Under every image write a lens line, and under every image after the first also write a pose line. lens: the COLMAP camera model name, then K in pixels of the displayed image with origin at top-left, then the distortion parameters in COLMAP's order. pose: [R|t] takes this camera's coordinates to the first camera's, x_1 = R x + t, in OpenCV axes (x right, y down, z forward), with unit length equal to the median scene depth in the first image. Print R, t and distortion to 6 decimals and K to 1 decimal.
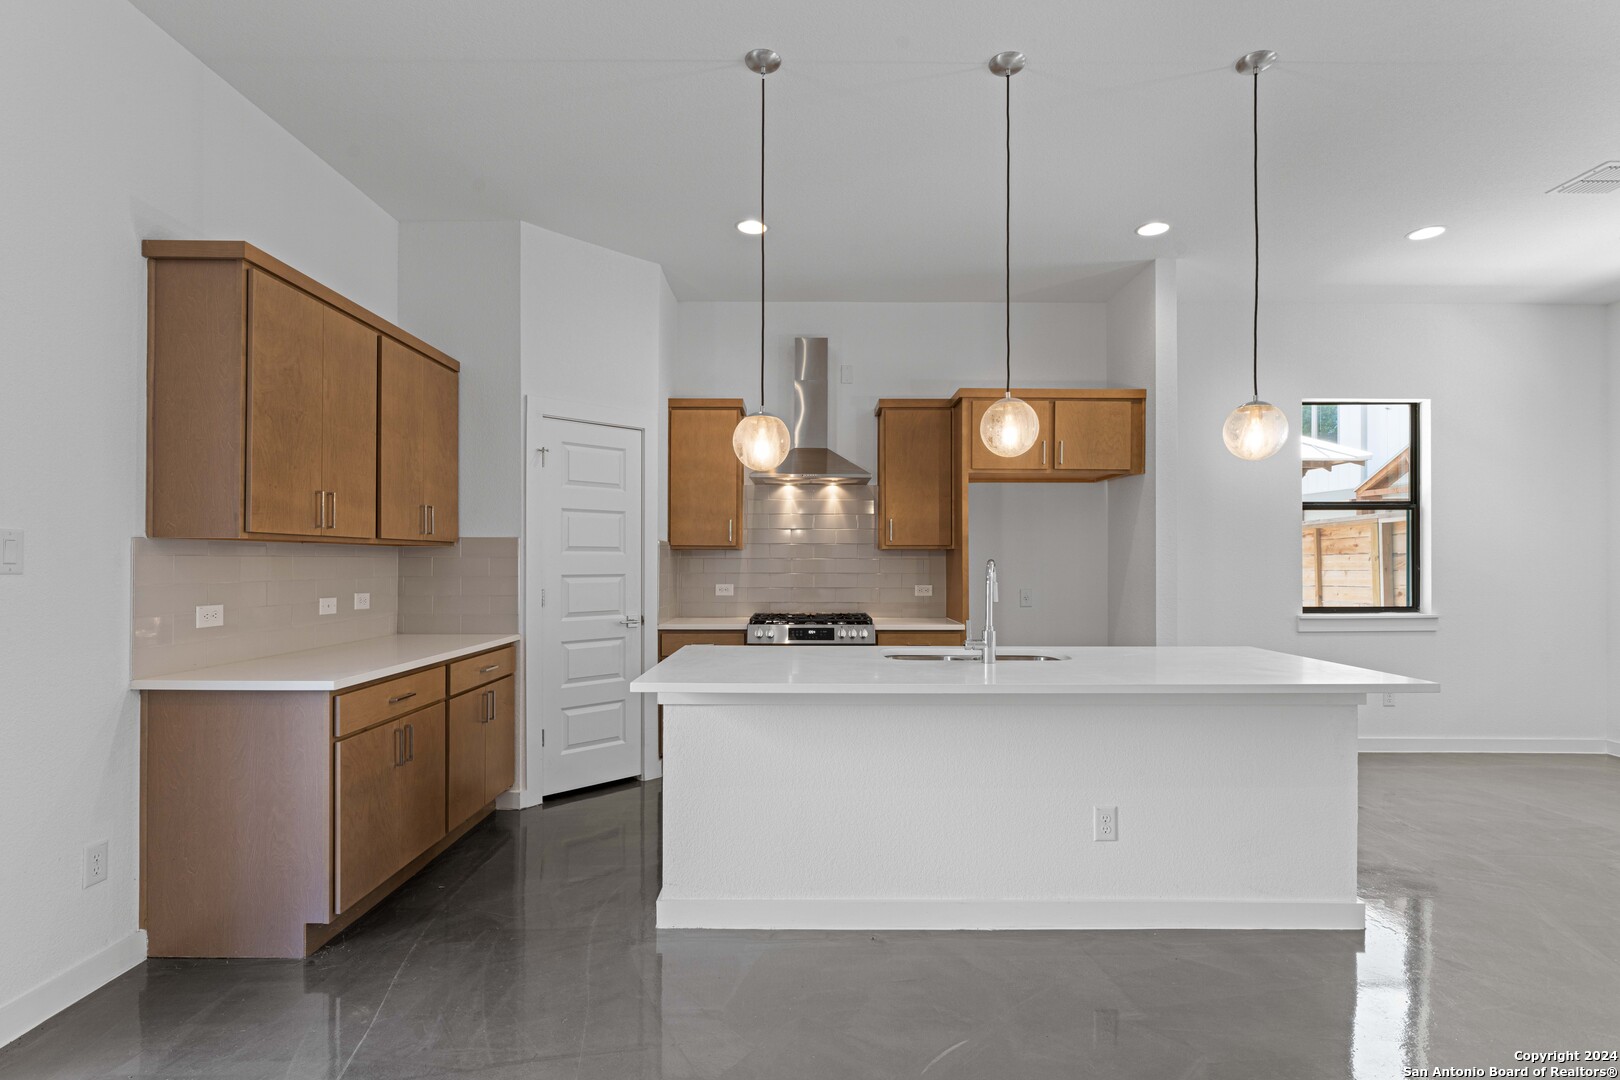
lens RADIAL K [[771.3, 0, 813.4], [0, 771.3, 558.4], [0, 0, 1]] dist [-0.002768, 0.000695]
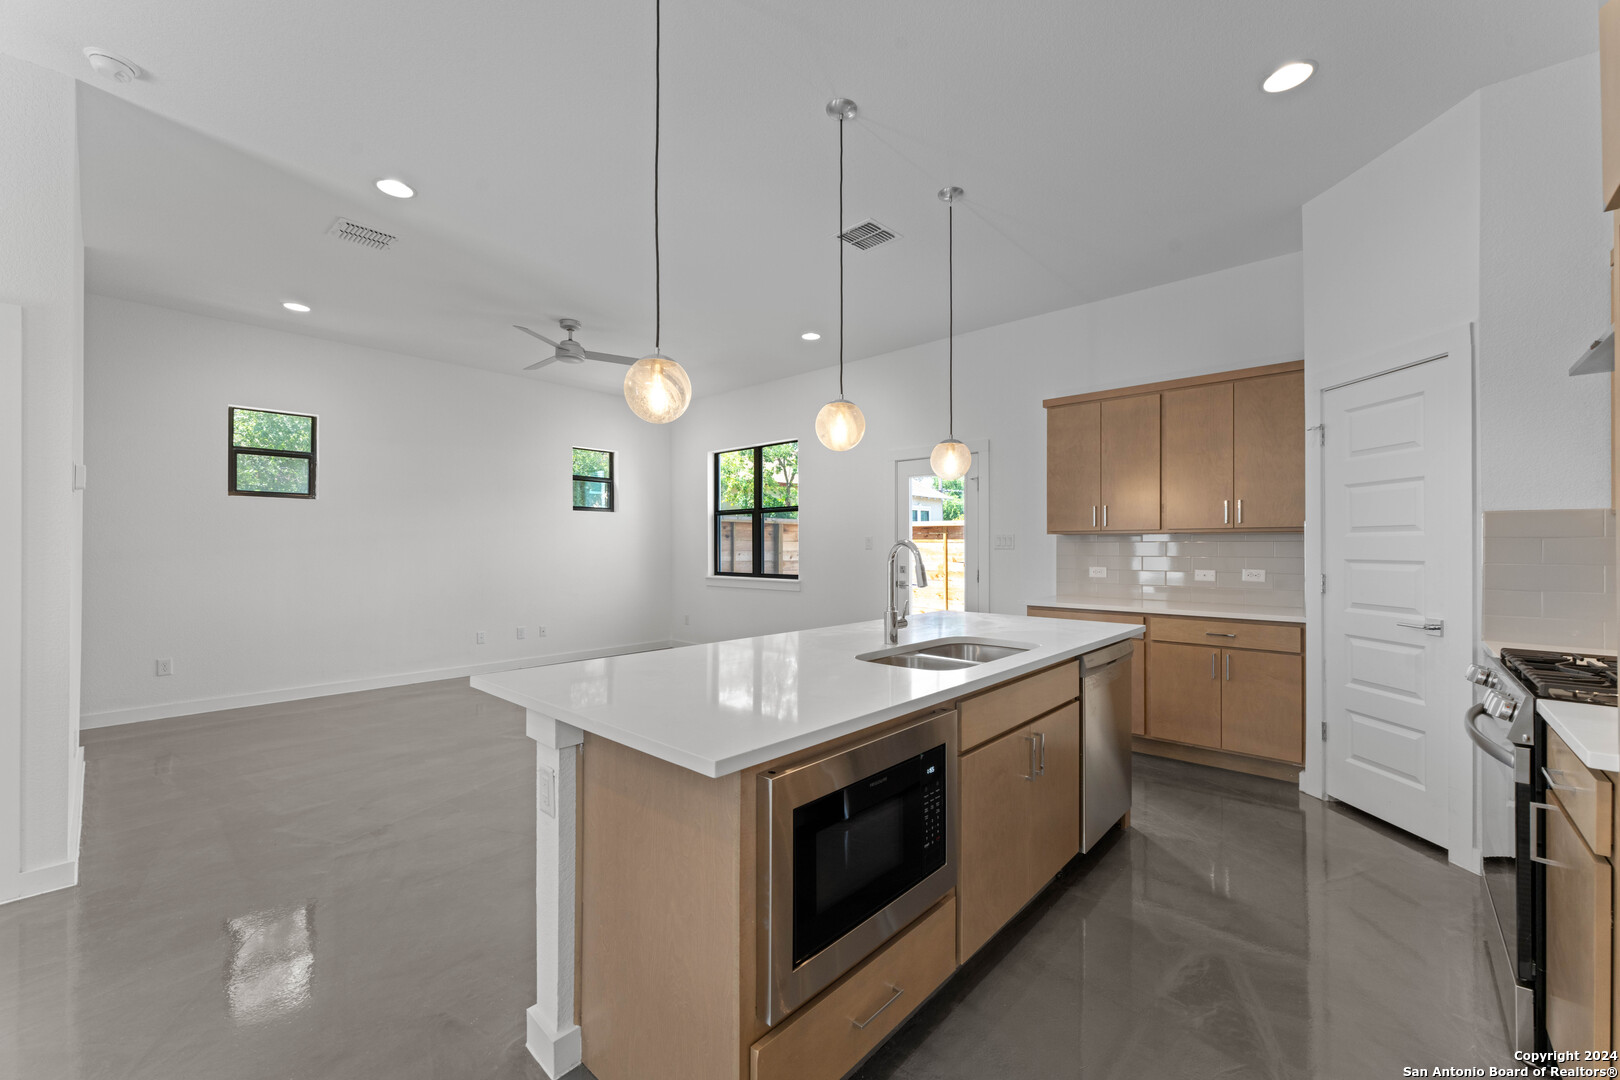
lens RADIAL K [[651.1, 0, 814.2], [0, 651.1, 539.8], [0, 0, 1]] dist [0.003021, 0.000496]
pose [[-0.673554, -0.010055, -0.739069, 0.579312], [-0.000658, 0.999915, -0.013004, 0.007852], [0.739137, -0.008273, -0.673504, 0.944256]]
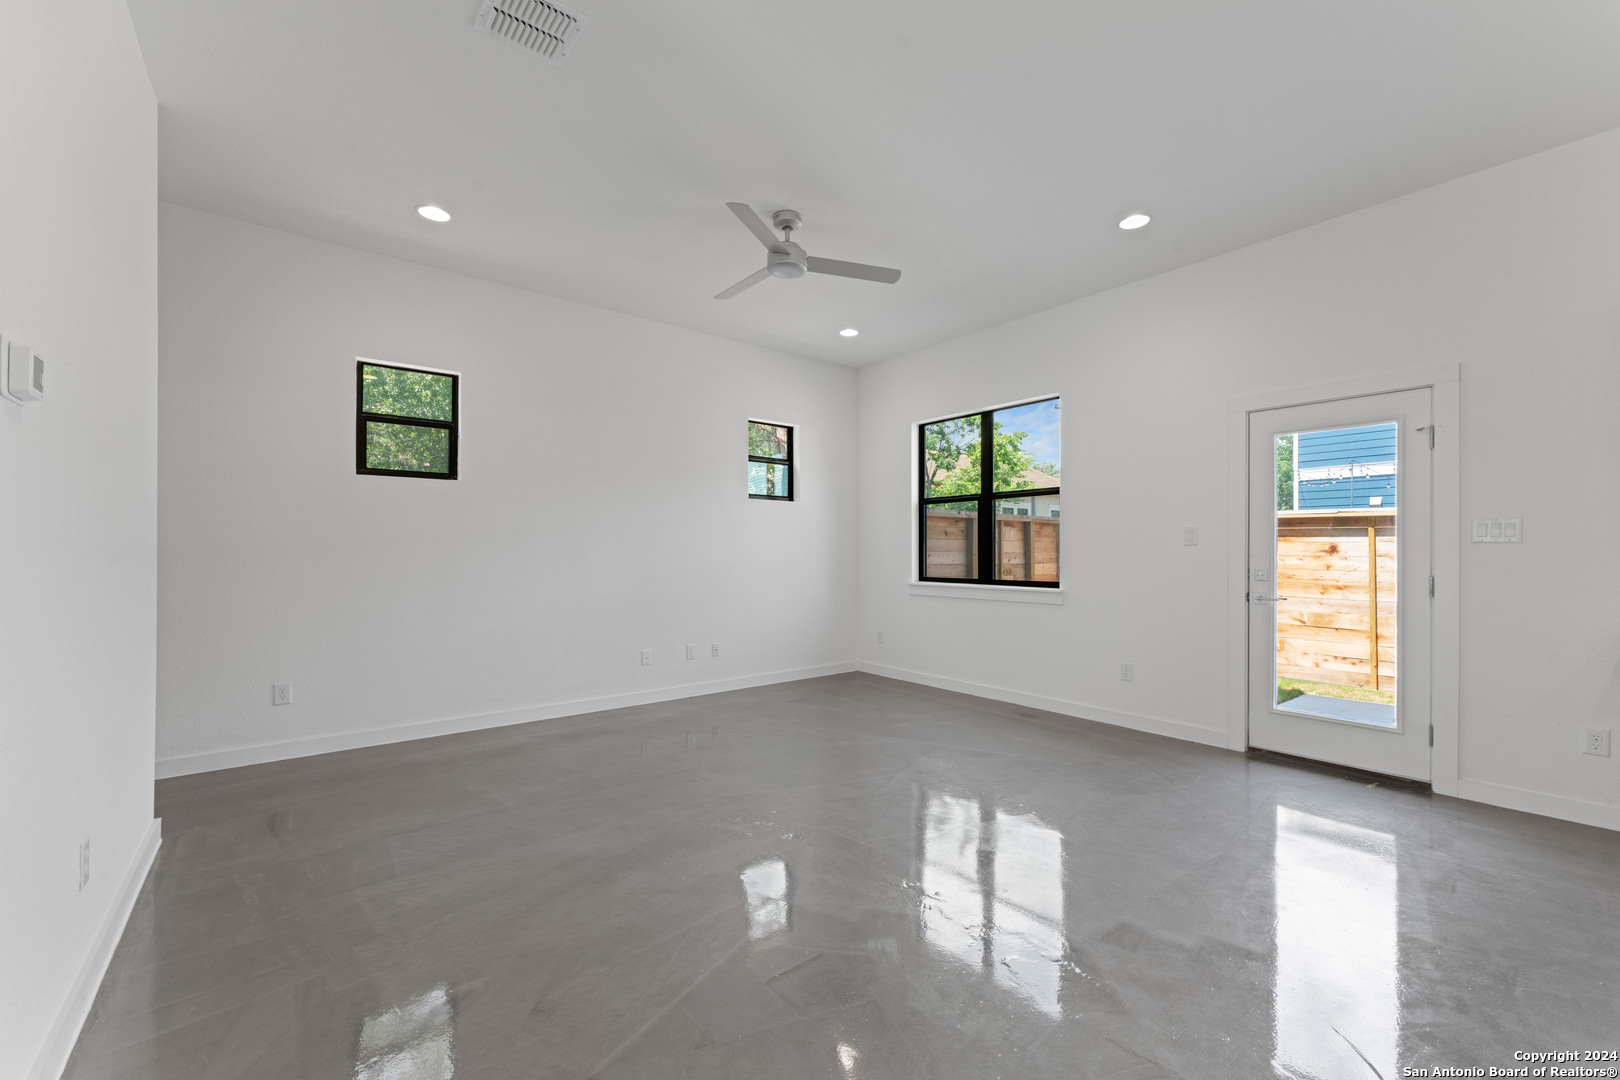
lens RADIAL K [[651.1, 0, 814.0], [0, 651.1, 550.5], [0, 0, 1]] dist [0.003021, 0.000496]
pose [[-0.777022, -0.006447, -0.629441, 0.503228], [-0.003407, 0.999976, -0.006036, 0.023371], [0.629464, -0.002546, -0.777025, 0.516903]]
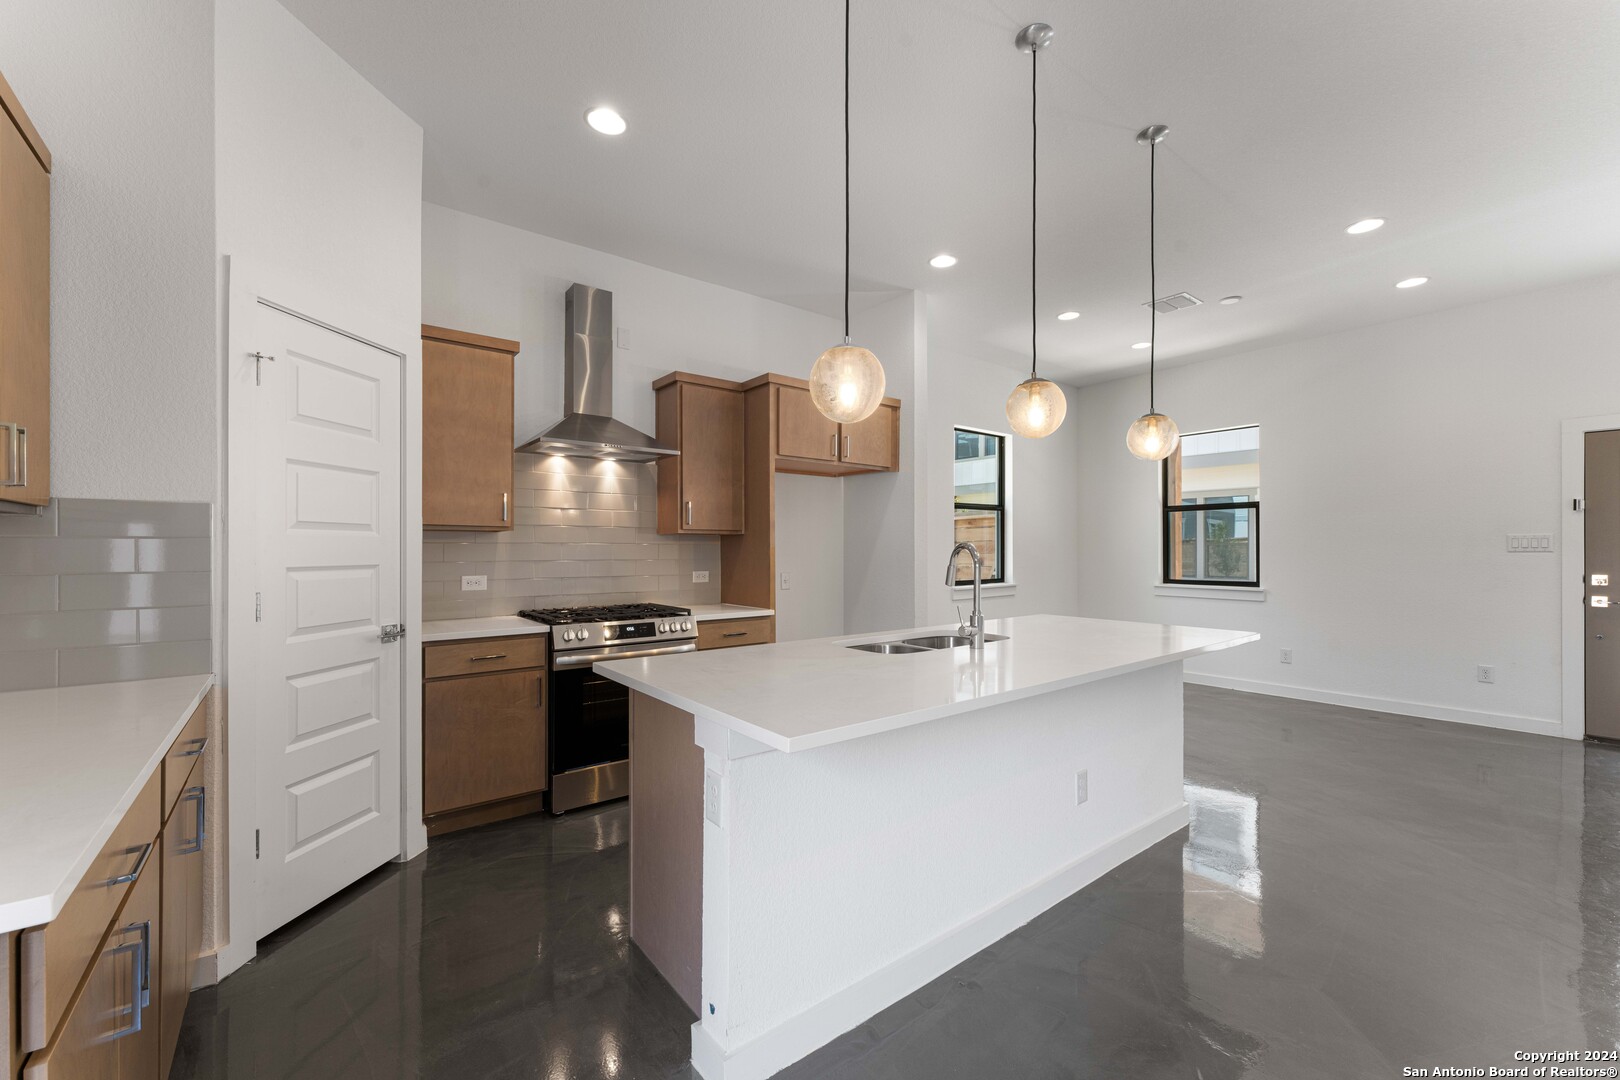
lens RADIAL K [[651.1, 0, 812.3], [0, 651.1, 547.7], [0, 0, 1]] dist [0.003021, 0.000496]
pose [[0.791078, -0.000814, 0.611714, -0.279741], [0.000207, 0.999999, 0.001064, 0.004551], [-0.611715, -0.000715, 0.791078, 0.299066]]
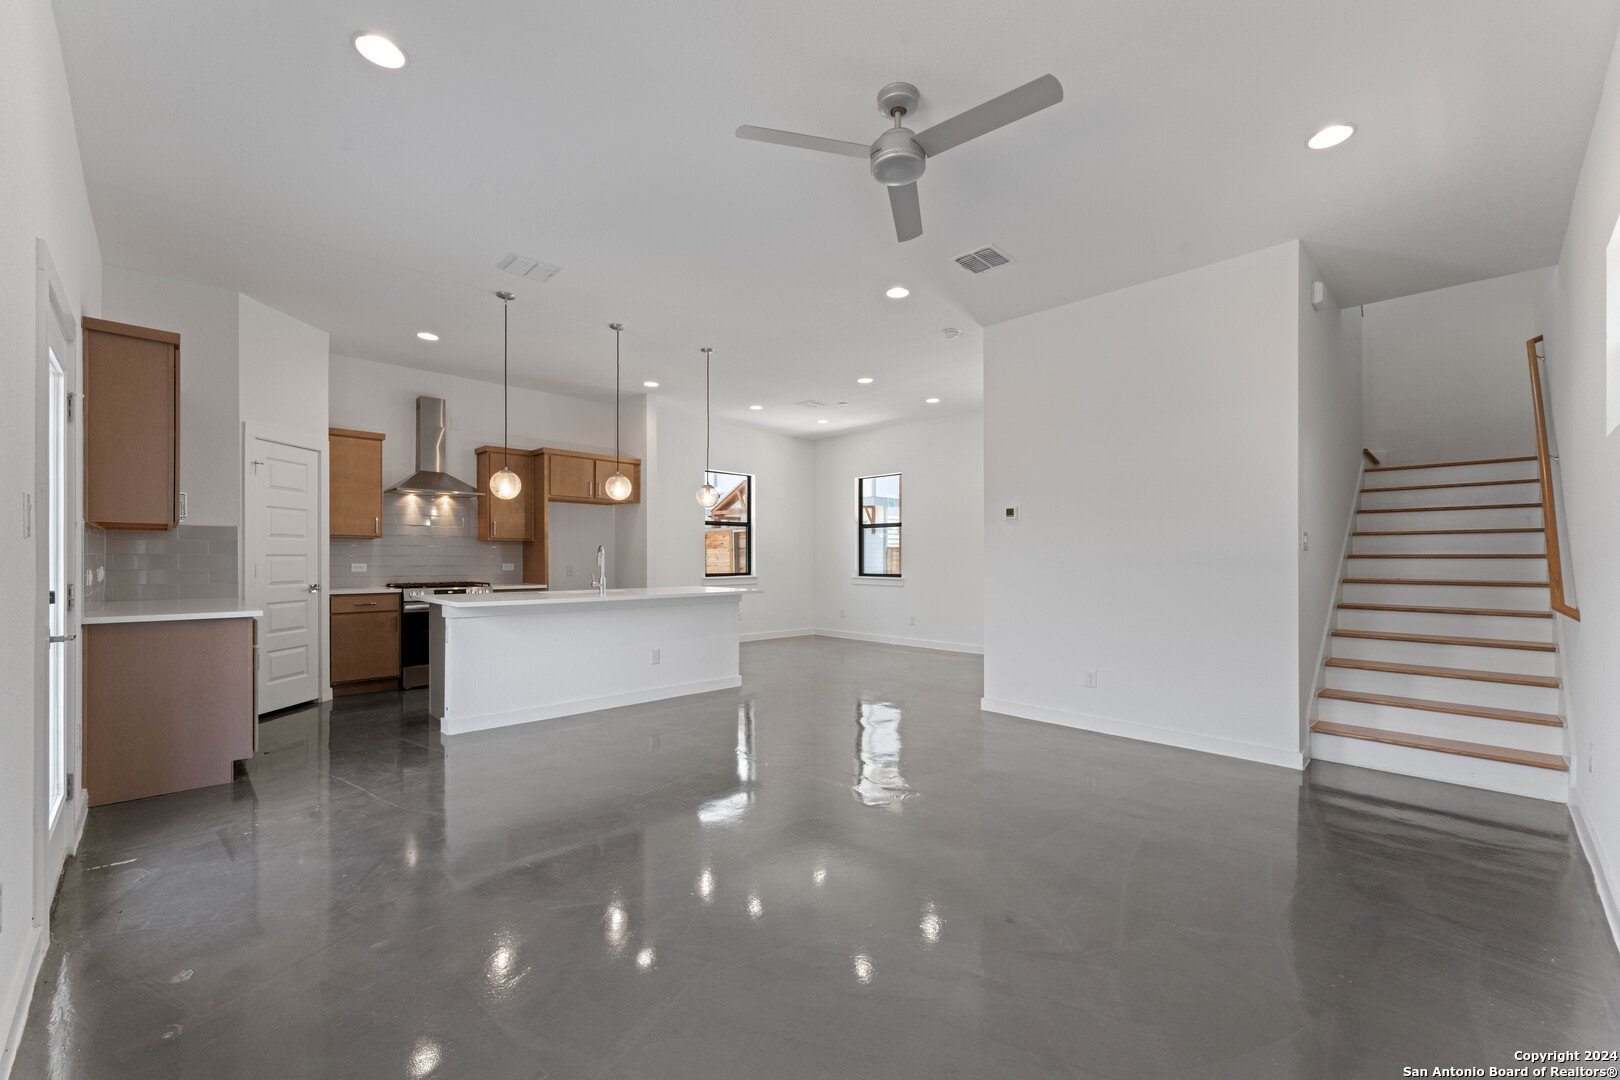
lens RADIAL K [[651.1, 0, 811.3], [0, 651.1, 562.6], [0, 0, 1]] dist [0.003021, 0.000496]
pose [[0.712983, -0.004921, 0.701164, -0.401606], [-0.003923, 0.999932, 0.011008, 0.017552], [-0.701171, -0.010599, 0.712915, -0.451897]]
